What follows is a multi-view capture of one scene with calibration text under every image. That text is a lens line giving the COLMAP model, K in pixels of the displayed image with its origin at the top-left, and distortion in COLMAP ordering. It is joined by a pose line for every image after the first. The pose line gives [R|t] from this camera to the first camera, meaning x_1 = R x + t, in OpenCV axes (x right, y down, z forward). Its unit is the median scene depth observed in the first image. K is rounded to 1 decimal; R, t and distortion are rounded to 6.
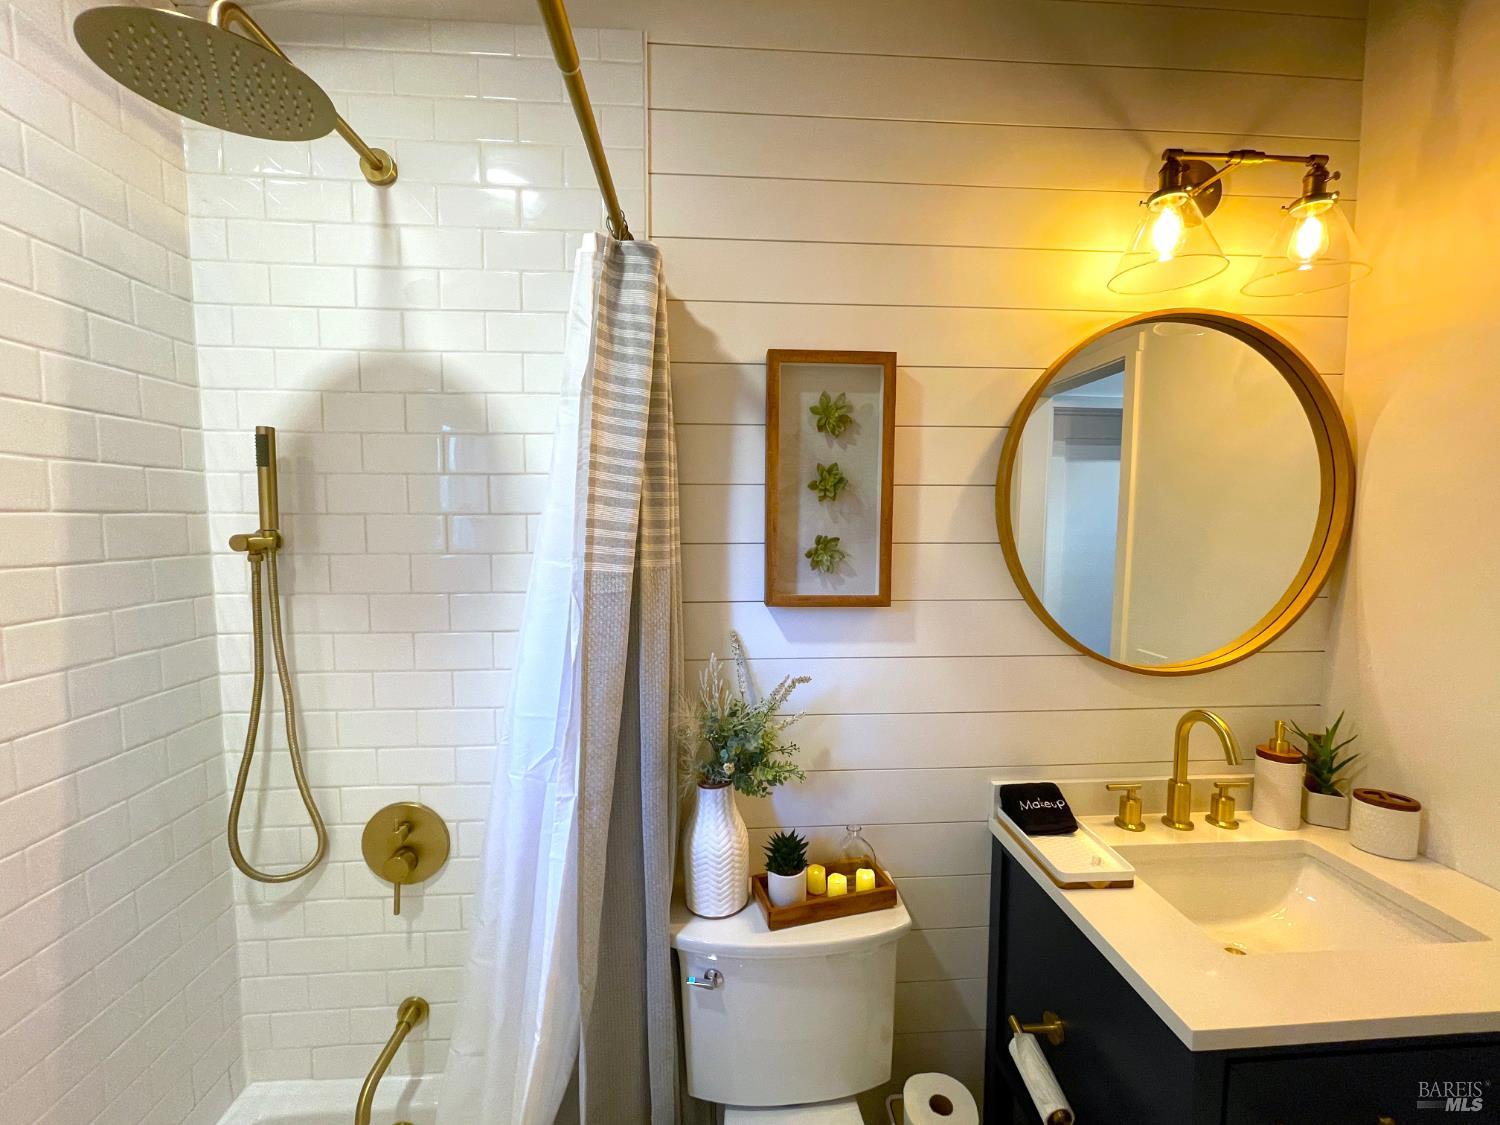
lens RADIAL K [[609.8, 0, 748.2], [0, 609.8, 562.1], [0, 0, 1]] dist [-0.003111, 0.000495]
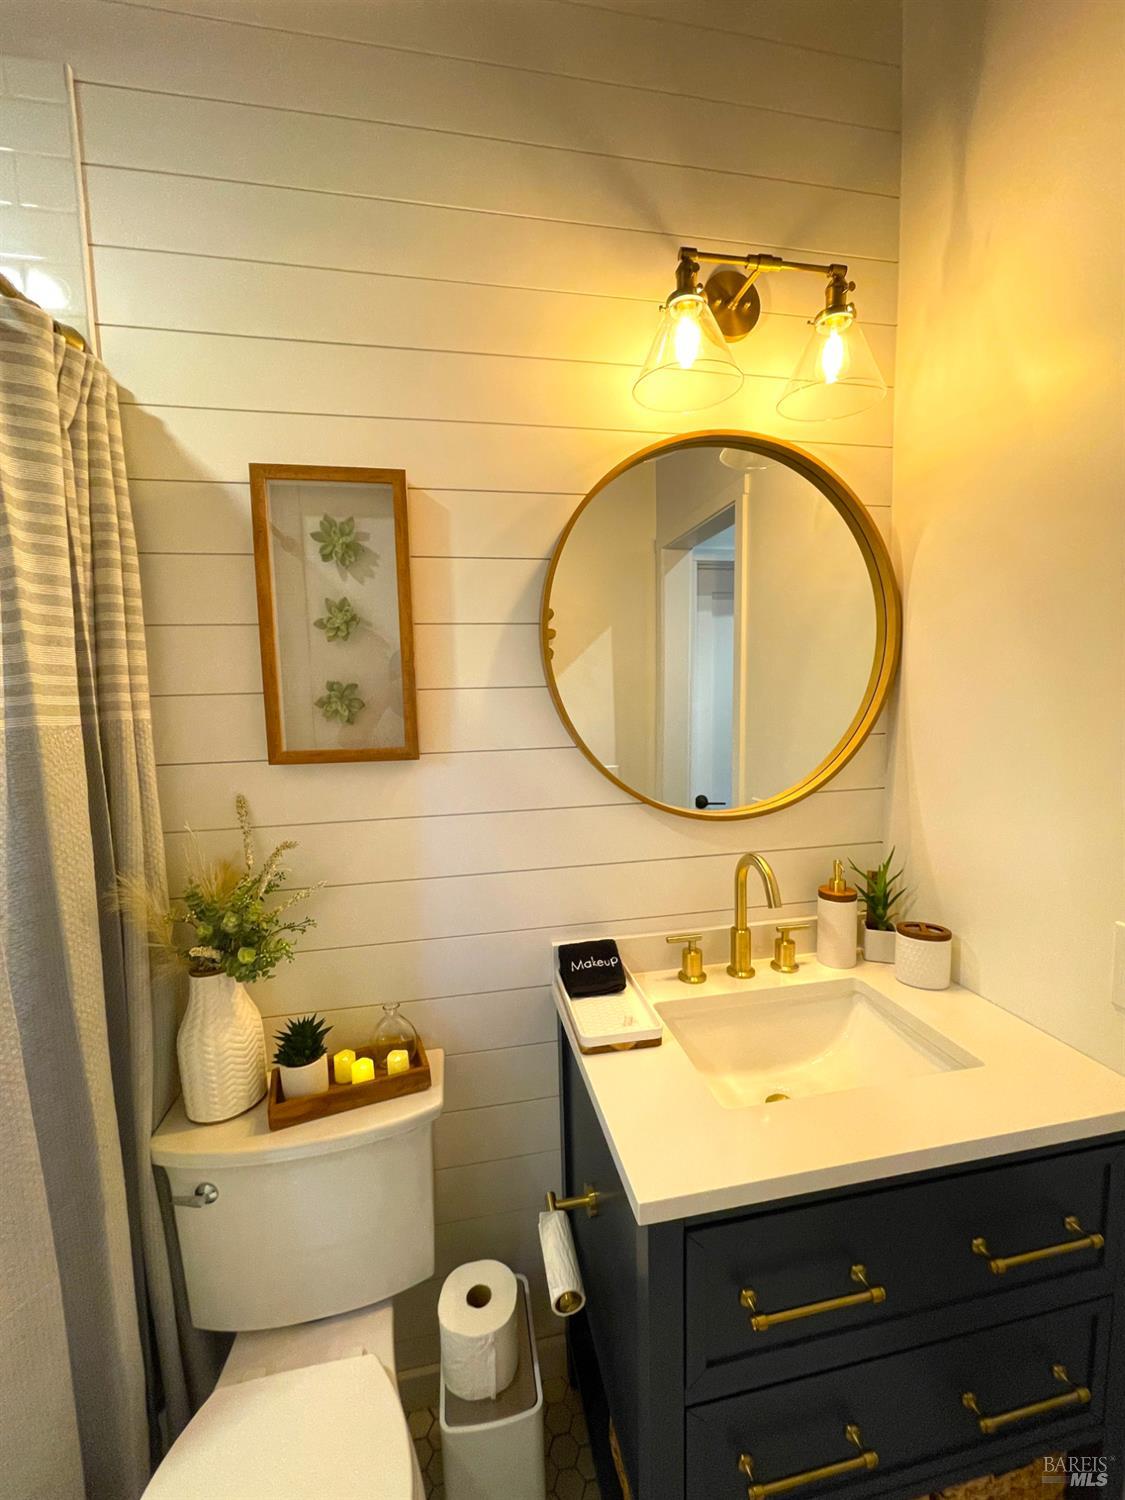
lens RADIAL K [[609.8, 0, 561.9], [0, 609.8, 751.9], [0, 0, 1]] dist [-0.003111, 0.000495]
pose [[0.991536, -0.038049, 0.124130, 0.340099], [0.034755, 0.998987, 0.028598, 0.045236], [-0.125092, -0.024042, 0.991854, 0.086634]]
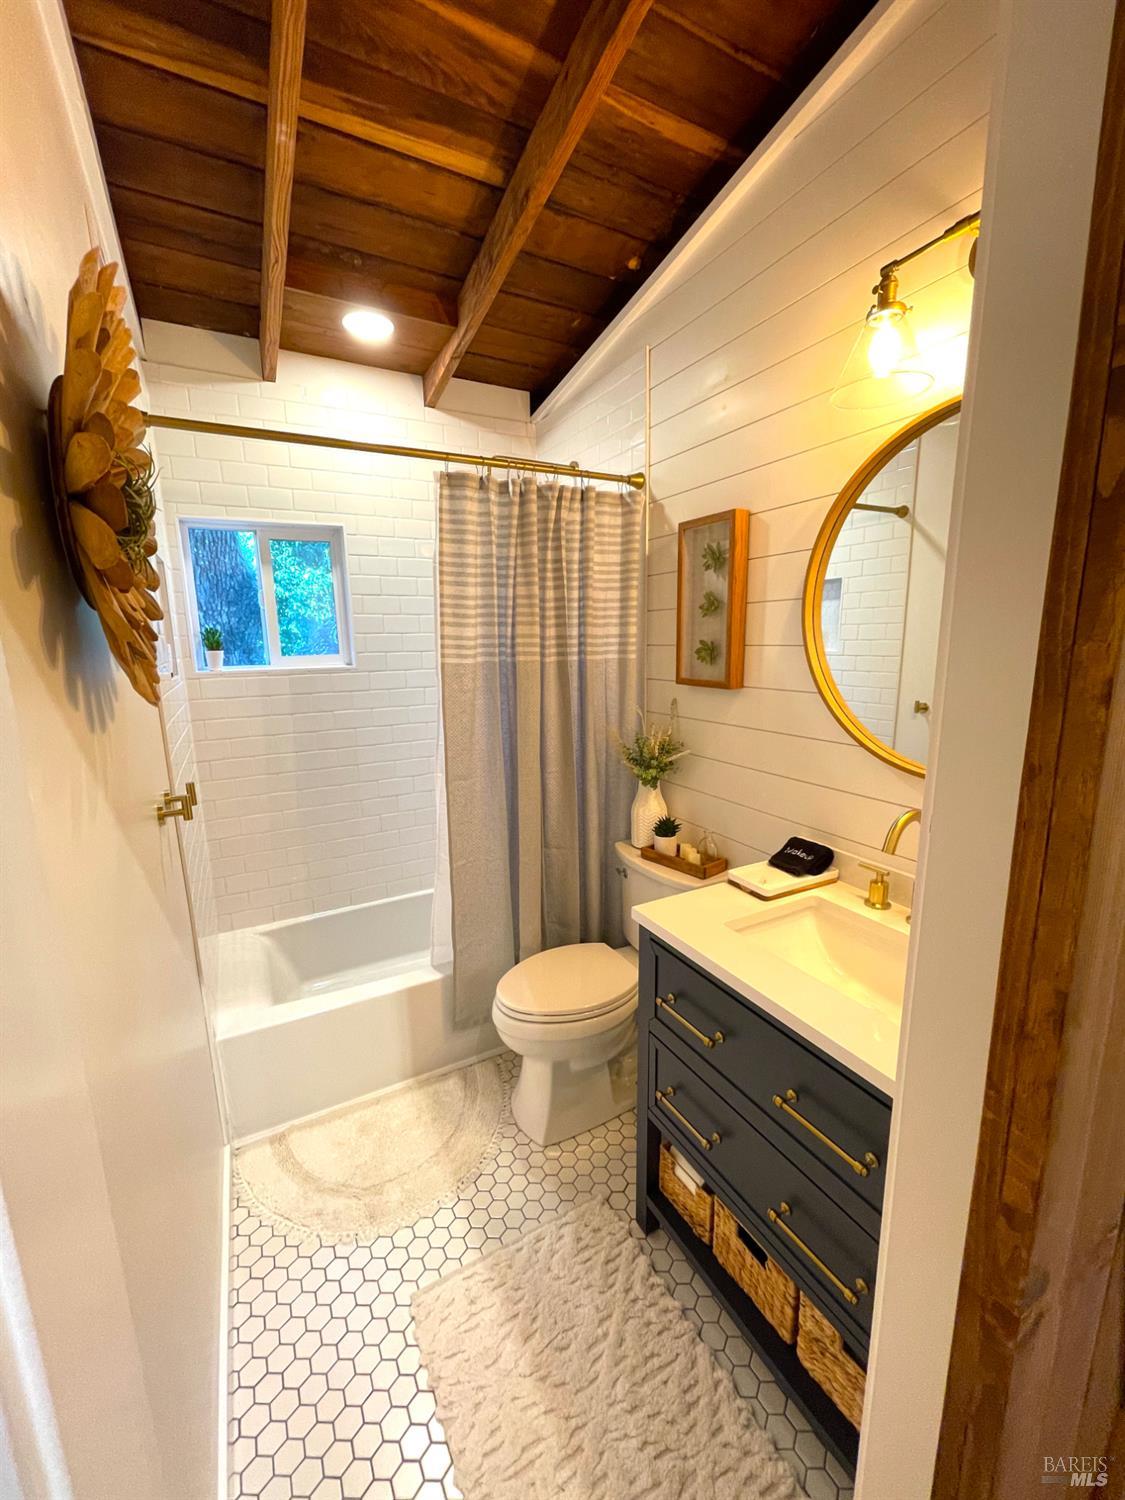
lens RADIAL K [[609.8, 0, 566.2], [0, 609.8, 751.5], [0, 0, 1]] dist [-0.003111, 0.000495]
pose [[0.415674, 0.161055, -0.895140, 1.433801], [-0.042704, 0.986567, 0.157674, 0.006989], [0.908510, -0.027315, 0.416969, 0.032713]]
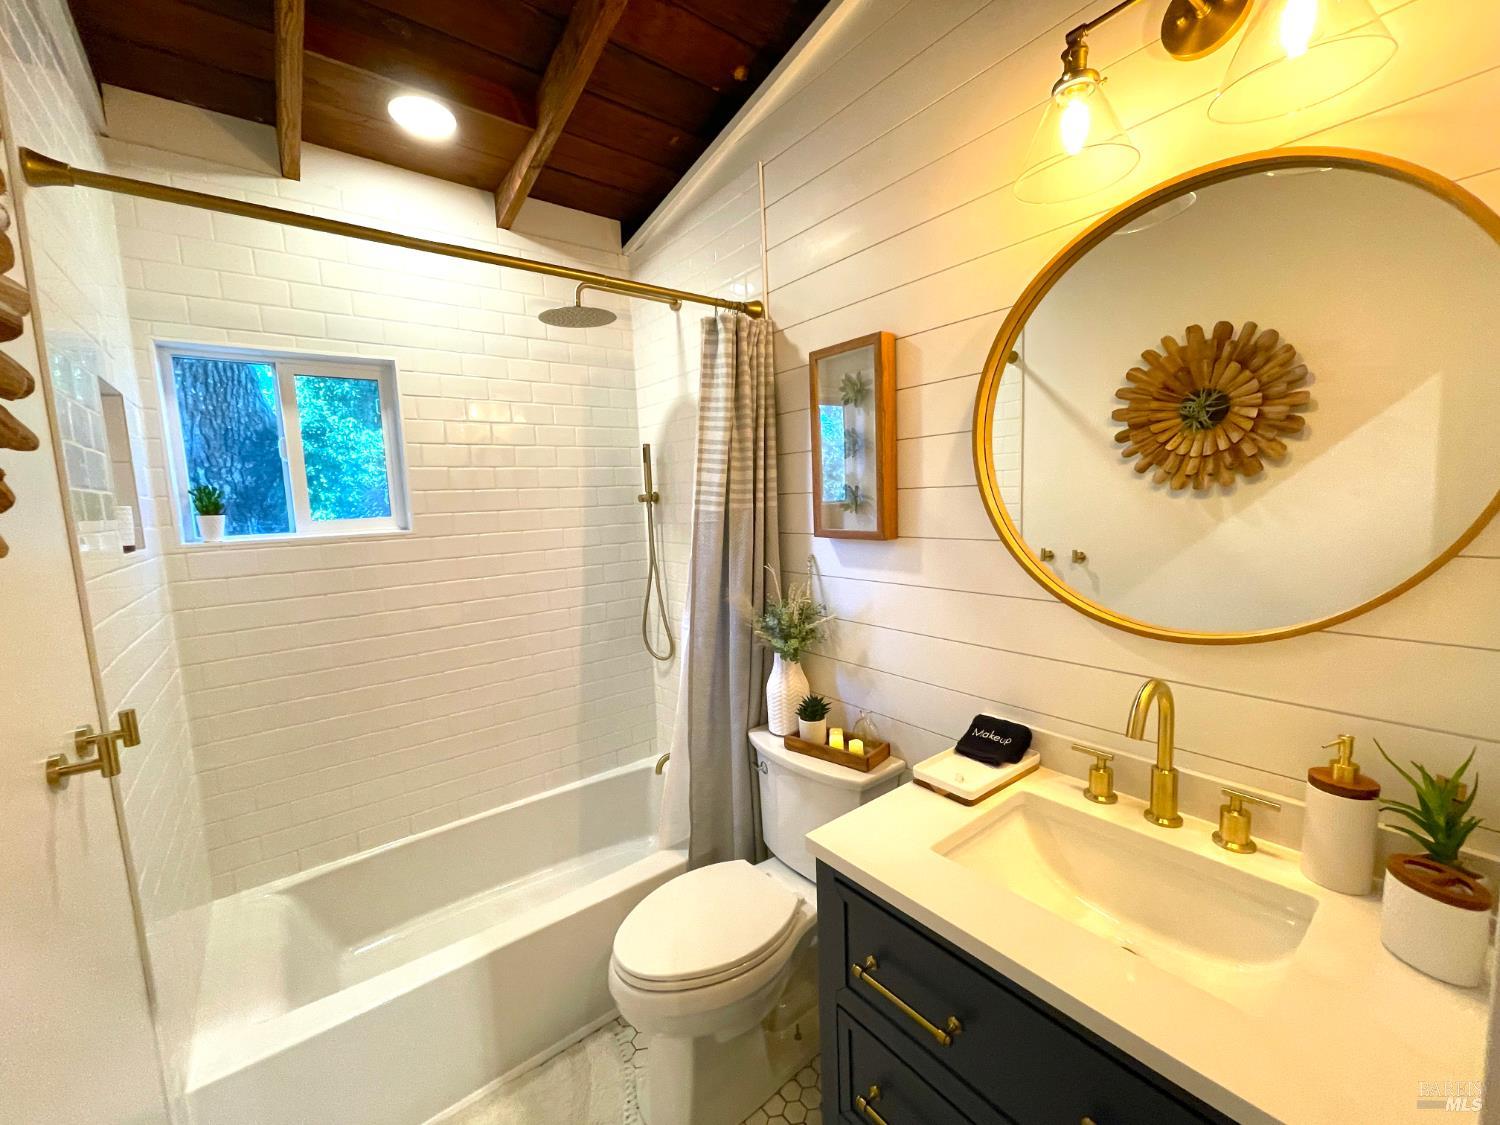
lens RADIAL K [[609.8, 0, 755.8], [0, 609.8, 561.5], [0, 0, 1]] dist [-0.003111, 0.000495]
pose [[0.561622, 0.065334, -0.824810, 1.132205], [-0.014080, 0.997488, 0.069425, 0.034222], [0.827274, -0.027377, 0.561131, 0.093798]]
